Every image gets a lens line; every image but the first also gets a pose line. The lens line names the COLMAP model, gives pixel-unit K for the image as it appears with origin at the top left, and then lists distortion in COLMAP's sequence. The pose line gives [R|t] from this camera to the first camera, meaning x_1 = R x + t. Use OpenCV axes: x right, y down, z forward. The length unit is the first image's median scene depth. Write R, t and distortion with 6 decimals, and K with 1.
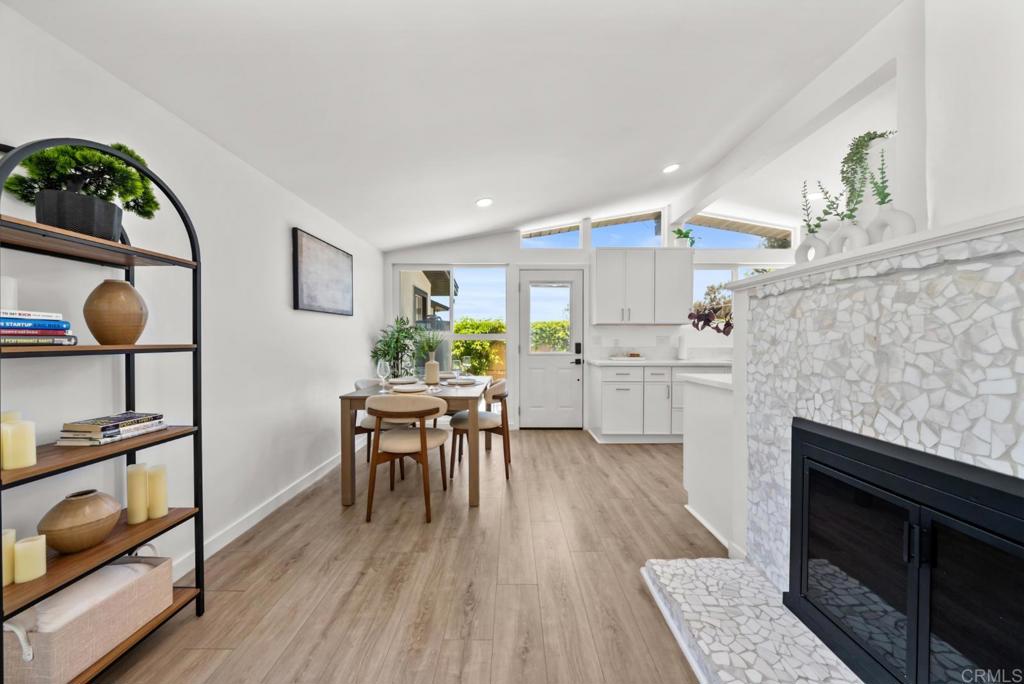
lens RADIAL K [[348.4, 0, 512.1], [0, 348.4, 348.0], [0, 0, 1]] dist [0.000631, 0.000087]
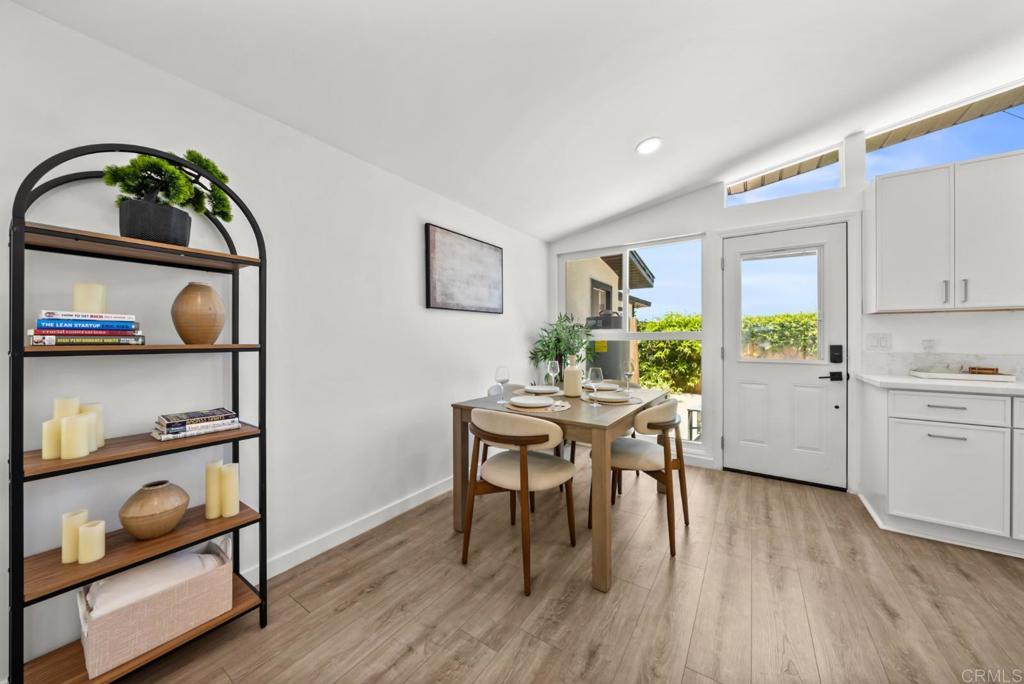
lens RADIAL K [[354.9, 0, 512.0], [0, 354.9, 342.0], [0, 0, 1]] dist [-0.002531, -0.000180]
pose [[0.827879, 0.004221, -0.560890, 0.120038], [-0.013834, 0.999821, -0.012895, -0.007412], [0.560736, 0.018435, 0.827790, 0.315648]]
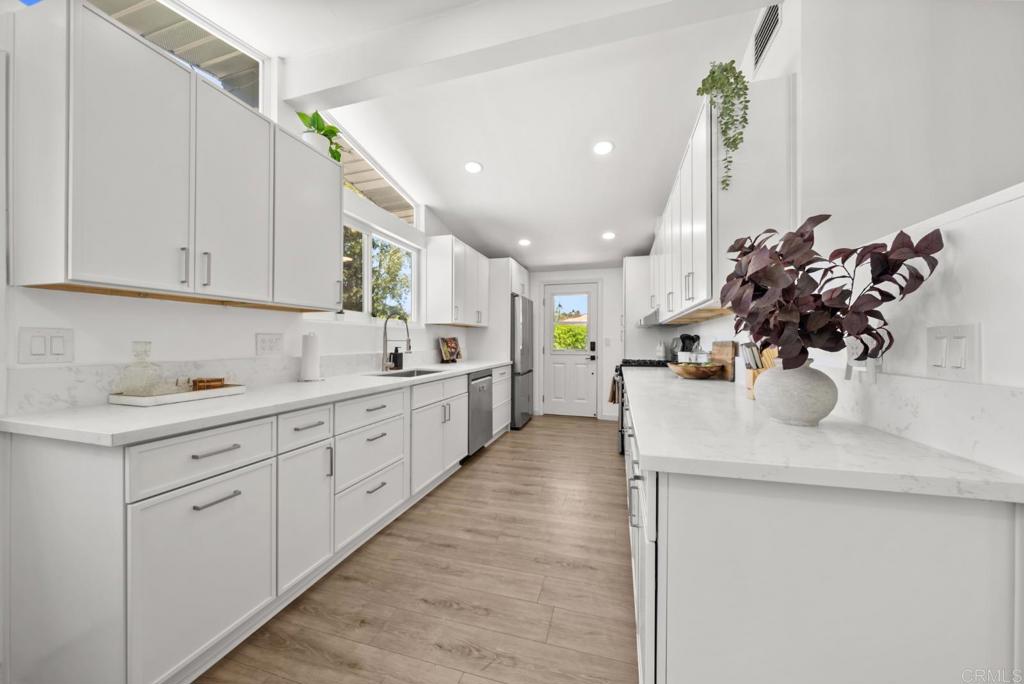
lens RADIAL K [[354.9, 0, 512.0], [0, 354.9, 342.0], [0, 0, 1]] dist [-0.002531, -0.000180]
pose [[0.282959, 0.002231, 0.959129, 0.129577], [0.018812, 0.999792, -0.007875, -0.022865], [-0.958948, 0.020271, 0.282858, 0.951260]]
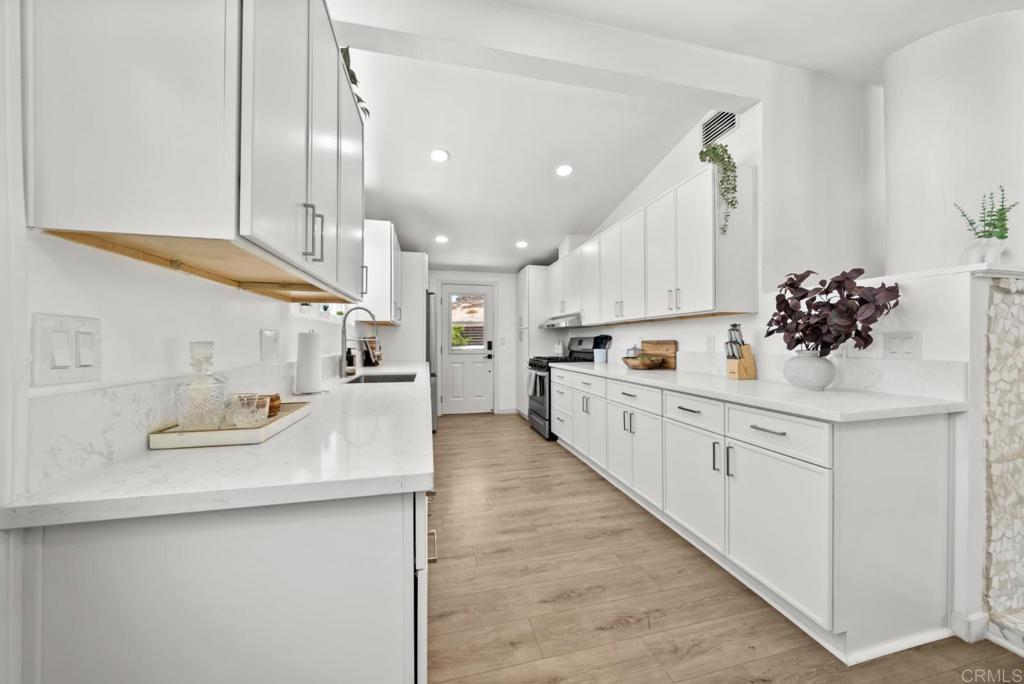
lens RADIAL K [[354.9, 0, 512.0], [0, 354.9, 342.0], [0, 0, 1]] dist [-0.002531, -0.000180]
pose [[-0.236833, 0.001124, 0.971550, 0.097280], [0.023225, 0.999720, 0.004505, -0.033020], [-0.971273, 0.023631, -0.236793, 1.448430]]
